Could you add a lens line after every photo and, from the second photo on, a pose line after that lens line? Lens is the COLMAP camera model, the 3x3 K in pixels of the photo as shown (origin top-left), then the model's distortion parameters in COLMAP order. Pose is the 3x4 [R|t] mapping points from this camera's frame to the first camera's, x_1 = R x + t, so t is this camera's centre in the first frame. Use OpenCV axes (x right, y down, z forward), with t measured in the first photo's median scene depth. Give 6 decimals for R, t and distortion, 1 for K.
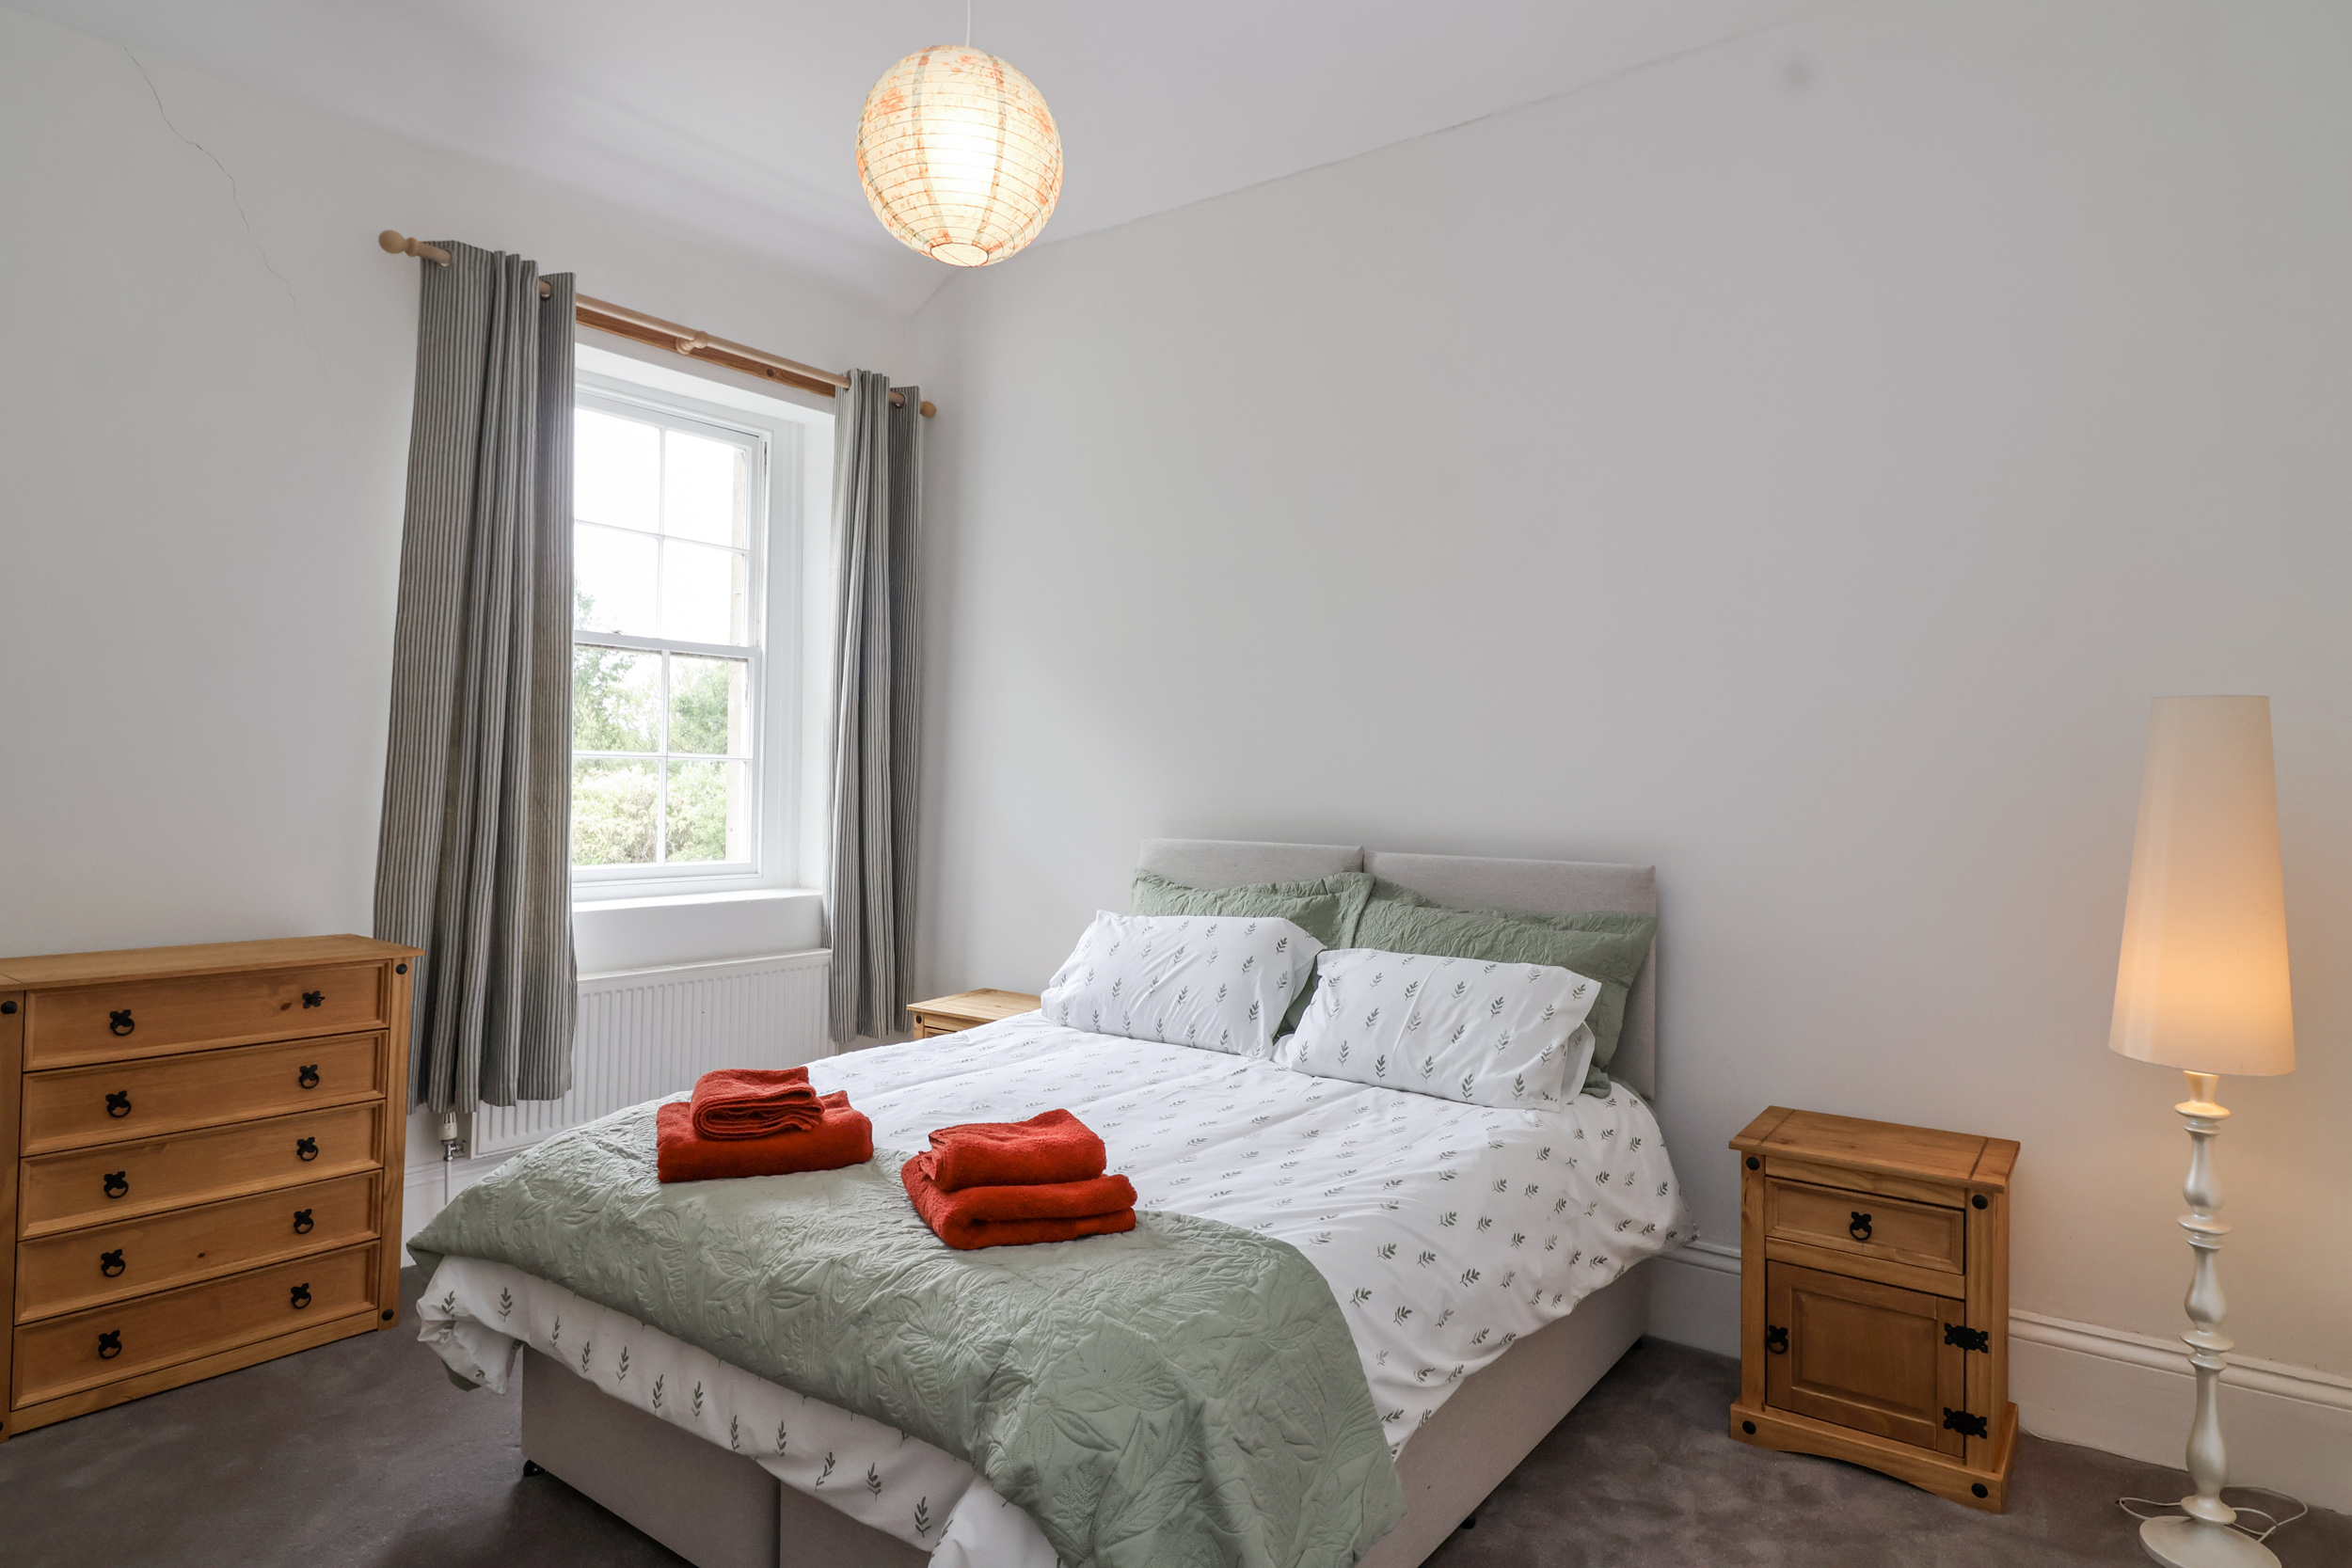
lens RADIAL K [[1347.5, 0, 1184.0], [0, 1347.5, 786.1], [0, 0, 1]] dist [0.036346, -0.002657]
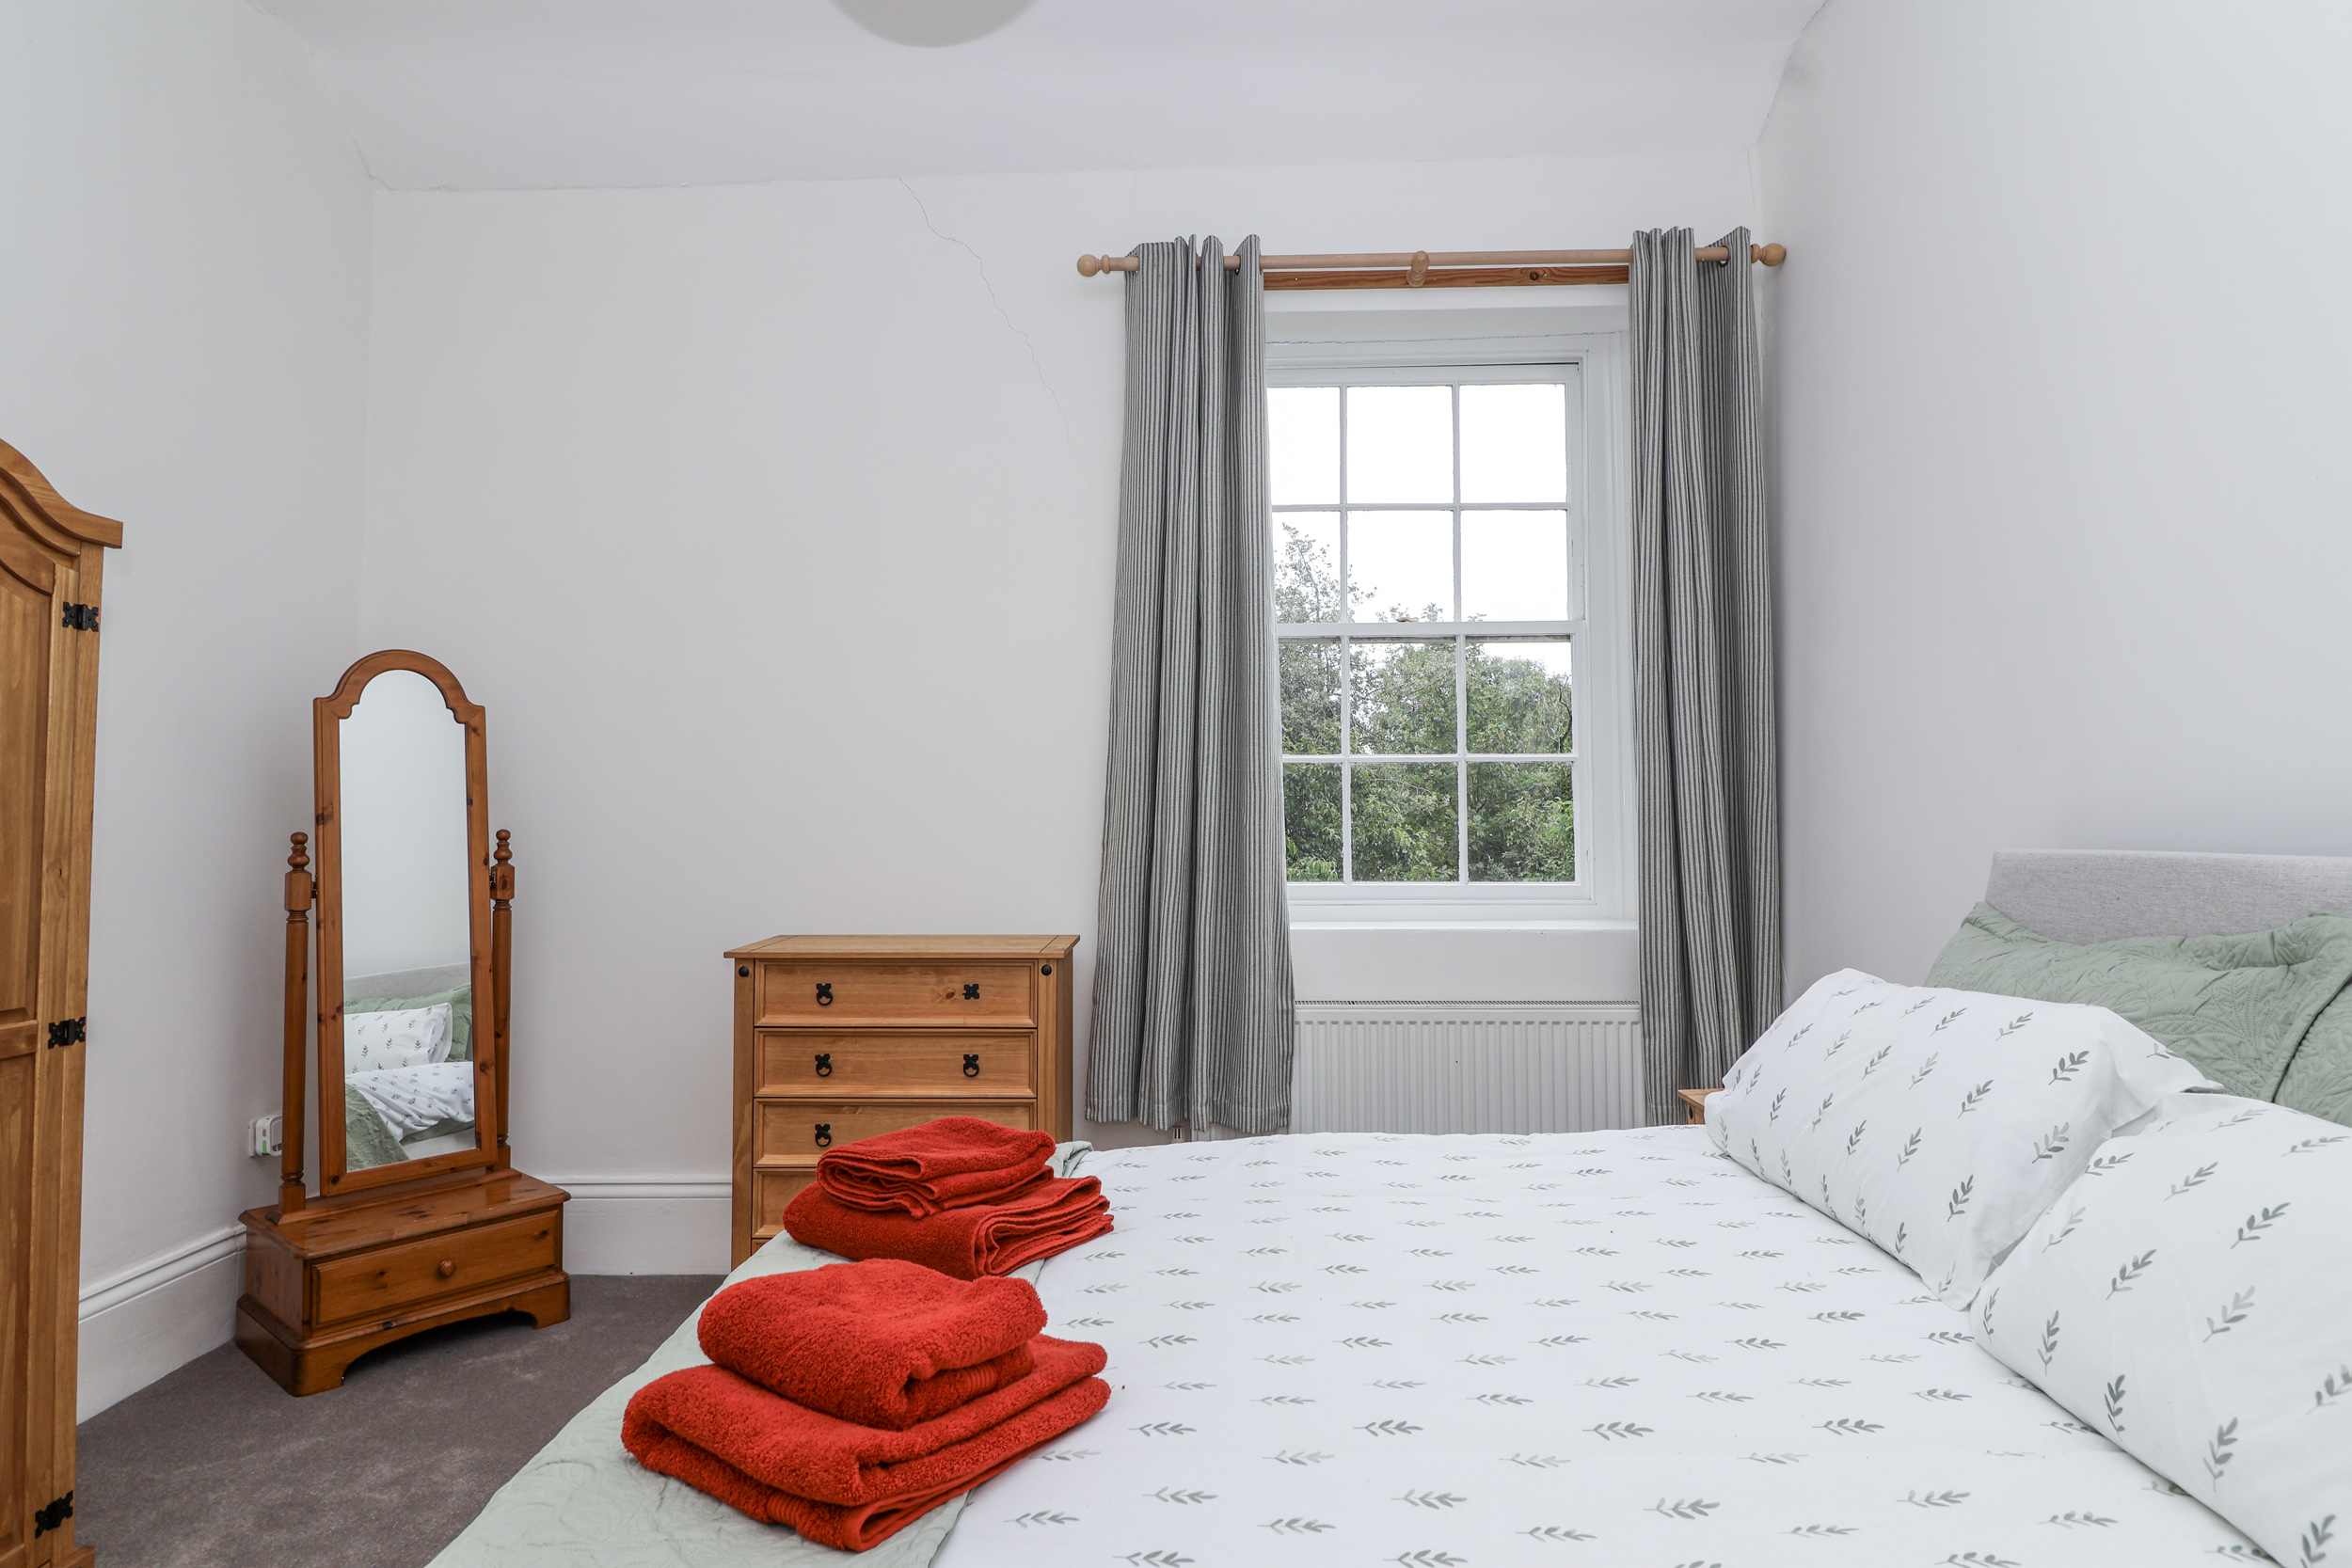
lens RADIAL K [[1347.5, 0, 1185.3], [0, 1347.5, 770.0], [0, 0, 1]] dist [0.036346, -0.002657]
pose [[0.591740, -0.047535, -0.804726, 0.310588], [0.010508, 0.998630, -0.051262, 0.042112], [0.806061, 0.021878, 0.591429, 0.531442]]
